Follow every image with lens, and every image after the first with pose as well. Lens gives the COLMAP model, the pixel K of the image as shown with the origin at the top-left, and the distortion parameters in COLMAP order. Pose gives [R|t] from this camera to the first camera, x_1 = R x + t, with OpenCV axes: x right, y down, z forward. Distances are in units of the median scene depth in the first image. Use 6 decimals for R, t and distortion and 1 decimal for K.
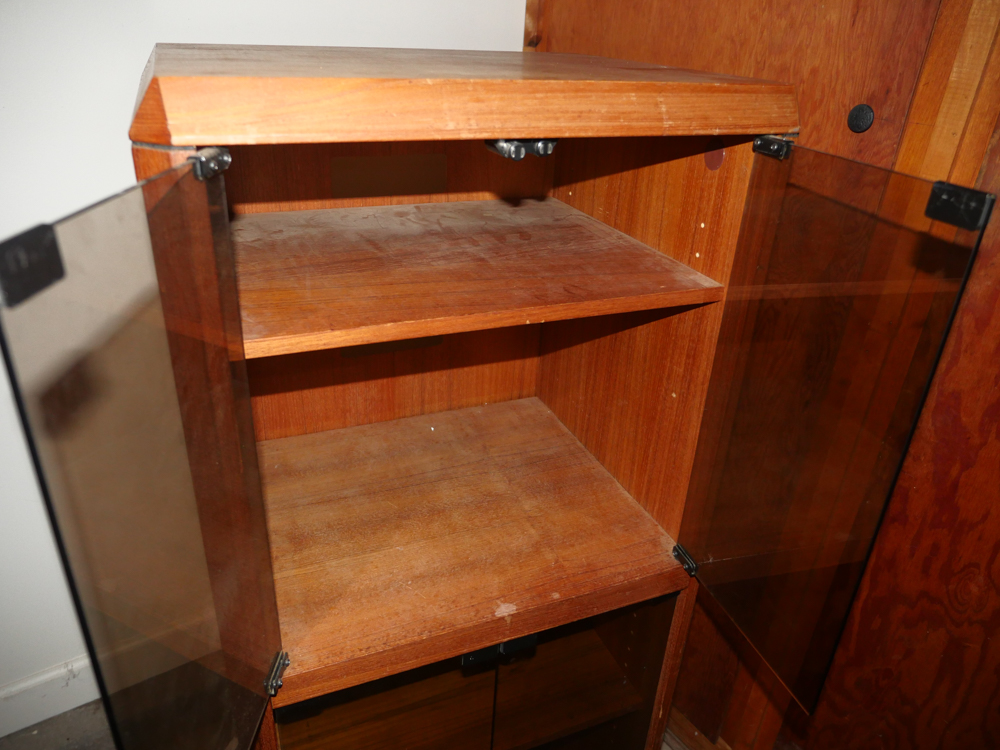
lens RADIAL K [[747.3, 0, 494.6], [0, 747.3, 378.1], [0, 0, 1]] dist [0.007338, -0.009342]
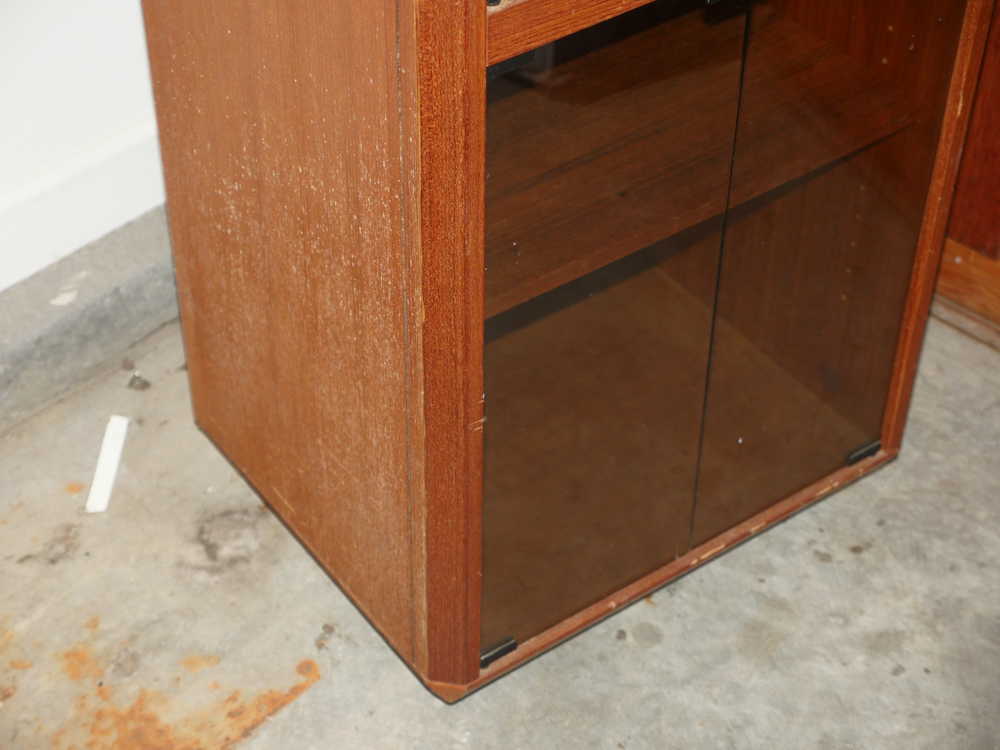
lens RADIAL K [[2004.0, 0, 472.6], [0, 2004.0, 379.2], [0, 0, 1]] dist [0.150129, 0.000000]
pose [[0.978624, -0.173732, 0.110058, -0.467408], [0.137059, 0.949930, 0.280800, 0.163390], [-0.153331, -0.259713, 0.953435, -0.696796]]
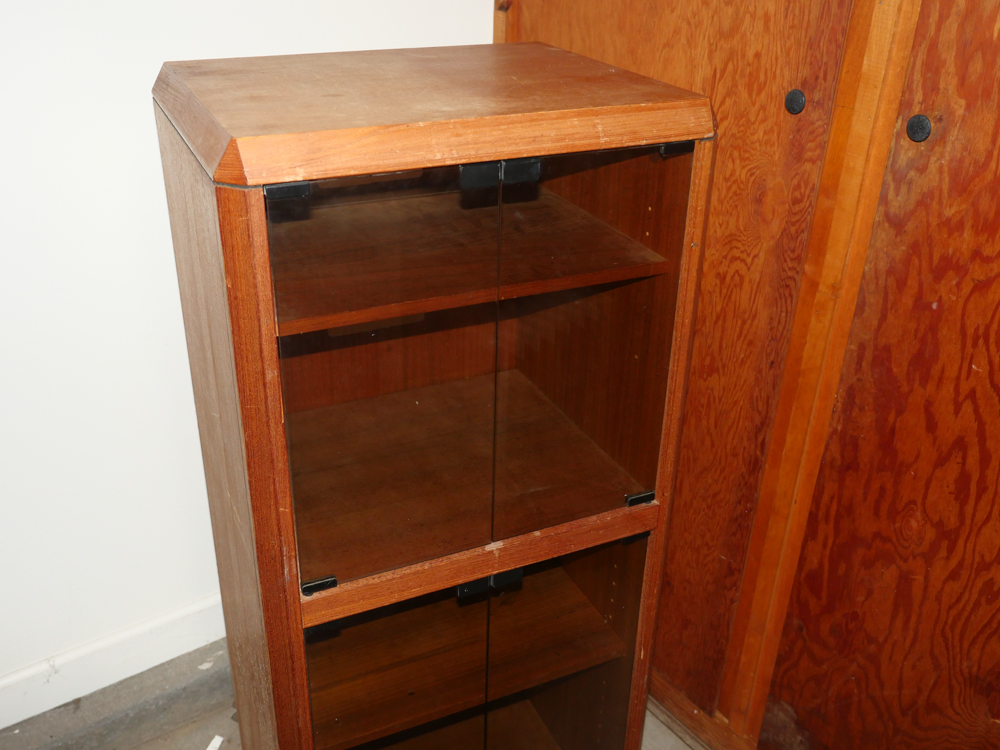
lens RADIAL K [[989.9, 0, 483.7], [0, 989.9, 385.1], [0, 0, 1]] dist [0.000365, 0.000000]
pose [[0.999129, -0.039868, 0.012332, -0.009248], [0.039650, 0.999062, 0.017433, 0.030723], [-0.013015, -0.016929, 0.999772, -0.495900]]
